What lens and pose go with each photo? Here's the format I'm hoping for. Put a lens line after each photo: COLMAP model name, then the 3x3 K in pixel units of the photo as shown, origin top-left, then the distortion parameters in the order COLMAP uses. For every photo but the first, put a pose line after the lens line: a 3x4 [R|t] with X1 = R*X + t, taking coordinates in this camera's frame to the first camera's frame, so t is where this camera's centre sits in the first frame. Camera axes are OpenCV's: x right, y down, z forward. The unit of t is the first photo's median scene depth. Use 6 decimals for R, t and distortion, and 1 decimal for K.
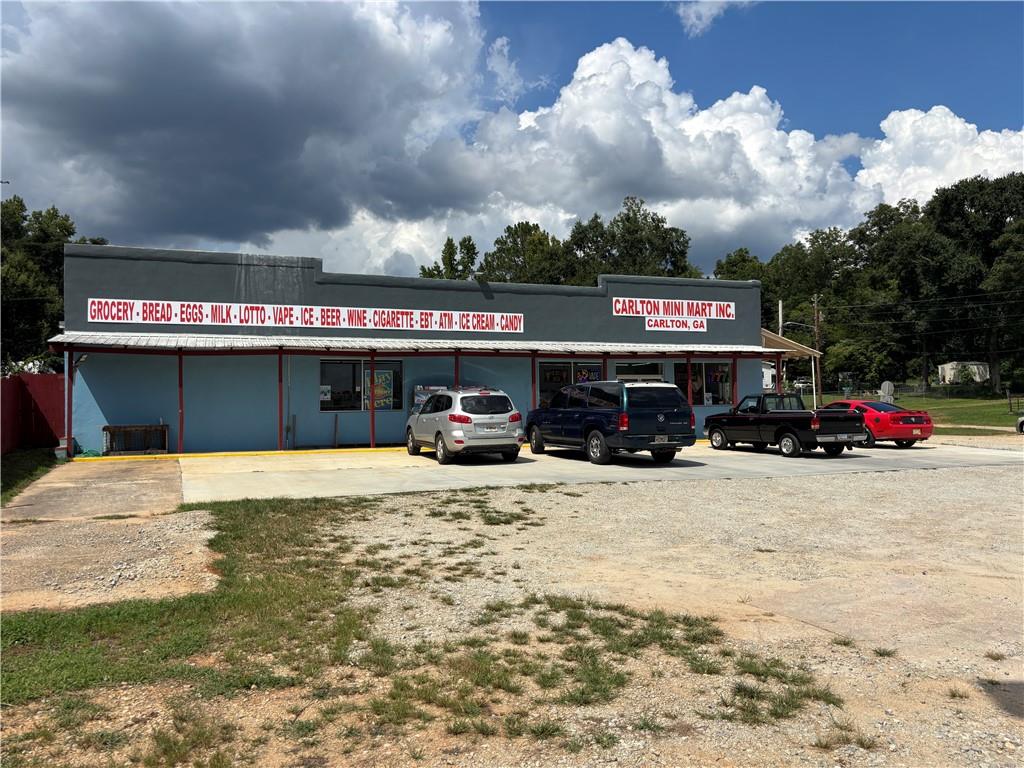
lens RADIAL K [[782.3, 0, 512.0], [0, 782.3, 384.0], [0, 0, 1]] dist [0.132902, -0.214672]
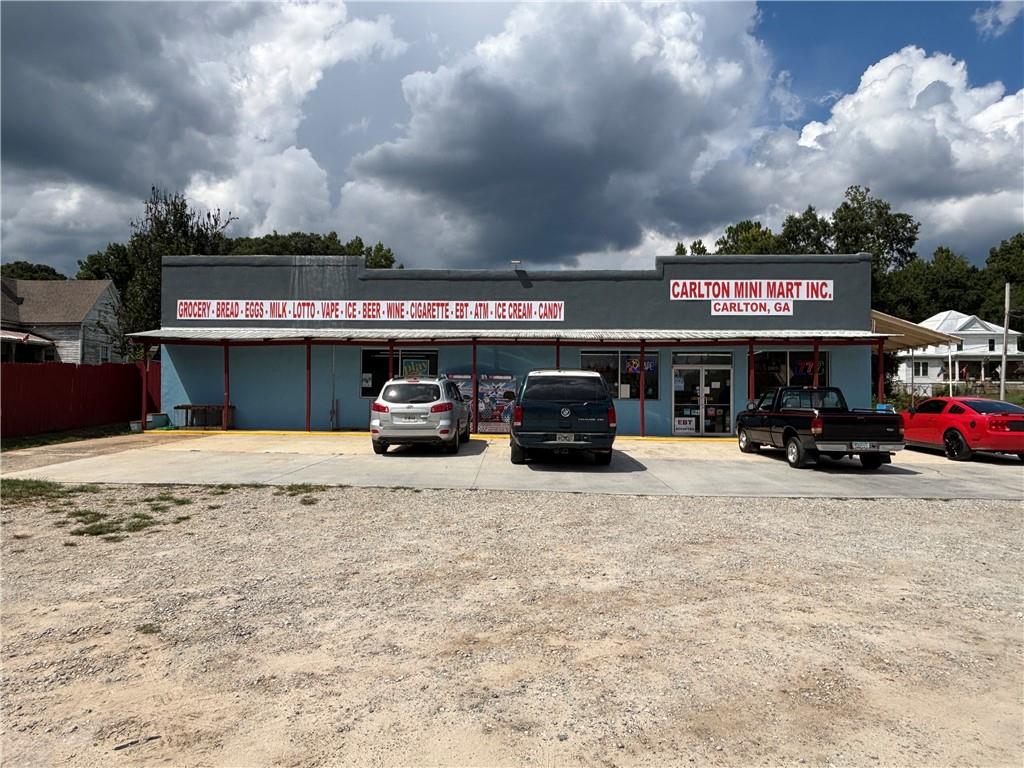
lens RADIAL K [[662.6, 0, 465.9], [0, 662.6, 388.6], [0, 0, 1]] dist [0.081282, -0.110702]
pose [[0.917655, 0.016168, -0.397049, 0.243097], [-0.008450, 0.999740, 0.021179, 0.002204], [0.397289, -0.016080, 0.917553, 0.202478]]
